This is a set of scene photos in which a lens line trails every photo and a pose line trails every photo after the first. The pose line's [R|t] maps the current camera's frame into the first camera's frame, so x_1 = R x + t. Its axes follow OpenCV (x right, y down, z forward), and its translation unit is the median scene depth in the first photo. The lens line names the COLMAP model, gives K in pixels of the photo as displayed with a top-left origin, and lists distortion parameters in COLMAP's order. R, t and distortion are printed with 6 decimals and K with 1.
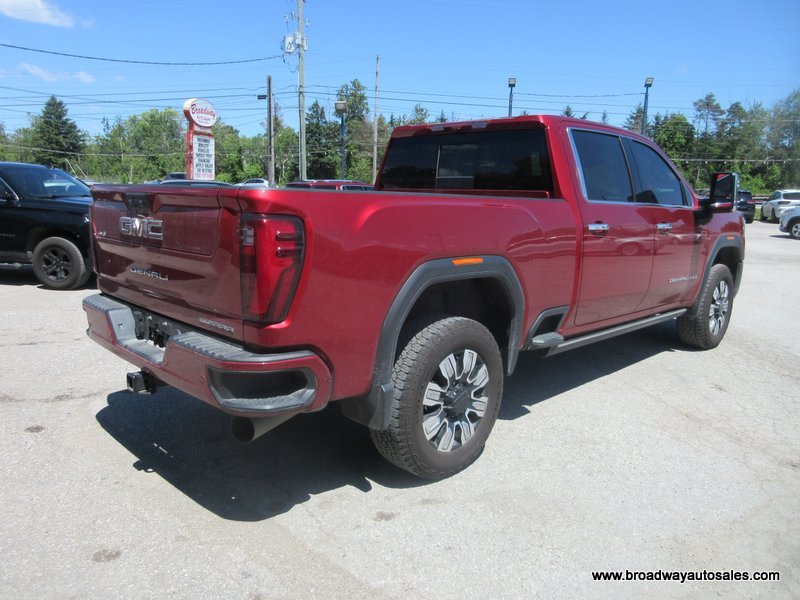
lens RADIAL K [[603.4, 0, 397.6], [0, 603.4, 298.6], [0, 0, 1]] dist [0.009619, -0.003546]
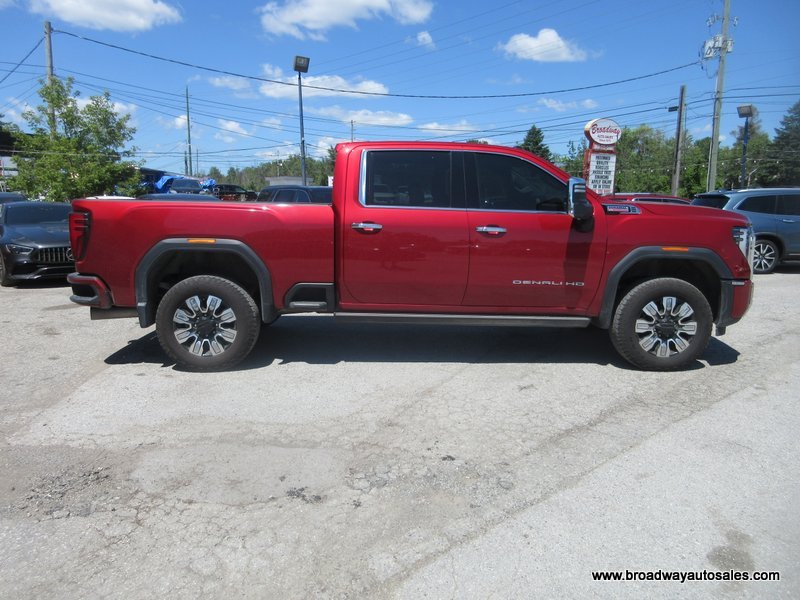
lens RADIAL K [[603.4, 0, 397.8], [0, 603.4, 296.6], [0, 0, 1]] dist [0.009619, -0.003546]
pose [[0.730309, 0.093632, -0.676669, 0.142697], [-0.113757, 0.993400, 0.014684, 0.000507], [0.673578, 0.066252, 0.736141, 0.012112]]
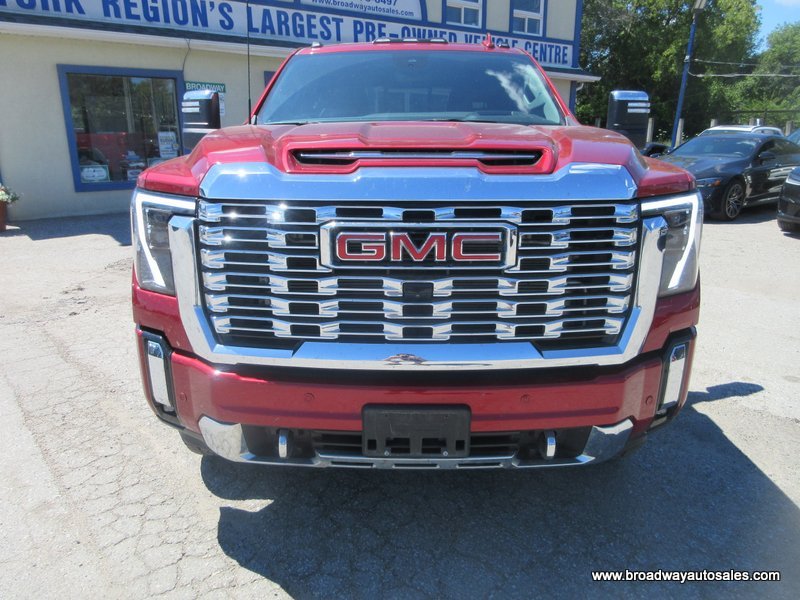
lens RADIAL K [[603.4, 0, 401.7], [0, 603.4, 299.8], [0, 0, 1]] dist [0.009619, -0.003546]
pose [[-0.704920, 0.172934, -0.687882, 0.125747], [-0.139817, 0.916914, 0.373792, -0.039120], [0.695370, 0.359671, -0.622172, 0.235212]]
